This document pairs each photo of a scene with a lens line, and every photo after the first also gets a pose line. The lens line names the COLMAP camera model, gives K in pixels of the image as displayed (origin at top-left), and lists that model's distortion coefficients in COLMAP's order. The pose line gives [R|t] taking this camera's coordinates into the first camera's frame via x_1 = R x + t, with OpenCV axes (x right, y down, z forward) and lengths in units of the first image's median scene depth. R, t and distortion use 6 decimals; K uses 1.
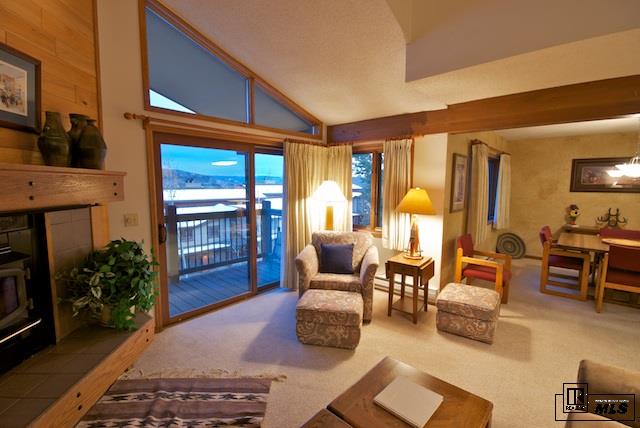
lens RADIAL K [[299.1, 0, 320.0], [0, 299.1, 214.0], [0, 0, 1]] dist [-0.001165, -0.000366]
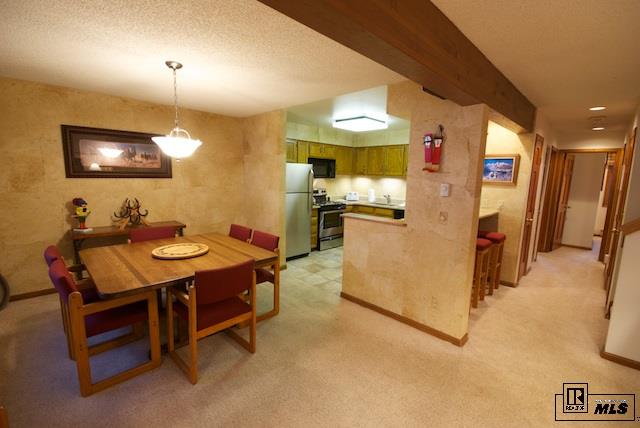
lens RADIAL K [[284.0, 0, 317.0], [0, 284.0, 213.9], [0, 0, 1]] dist [-0.001642, -0.000519]
pose [[0.071885, -0.146493, 0.986596, 0.391806], [0.078193, 0.986939, 0.140847, -0.060376], [-0.994343, 0.067021, 0.082400, 0.620392]]
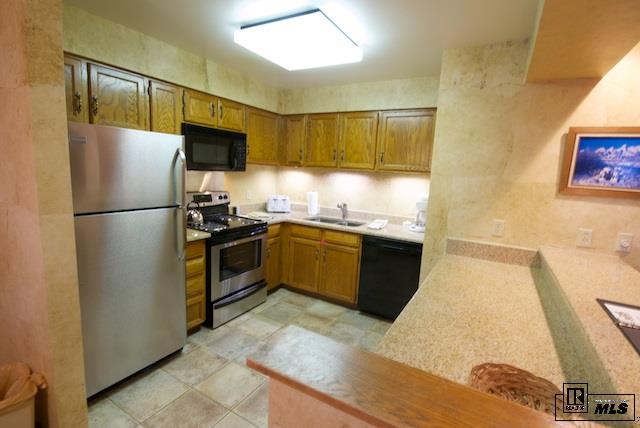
lens RADIAL K [[299.1, 0, 320.0], [0, 299.1, 214.0], [0, 0, 1]] dist [-0.001165, -0.000366]
pose [[-0.208478, -0.165055, 0.963999, 1.093996], [0.044739, 0.983015, 0.177986, -0.048356], [-0.977003, 0.080235, -0.197552, 0.608661]]
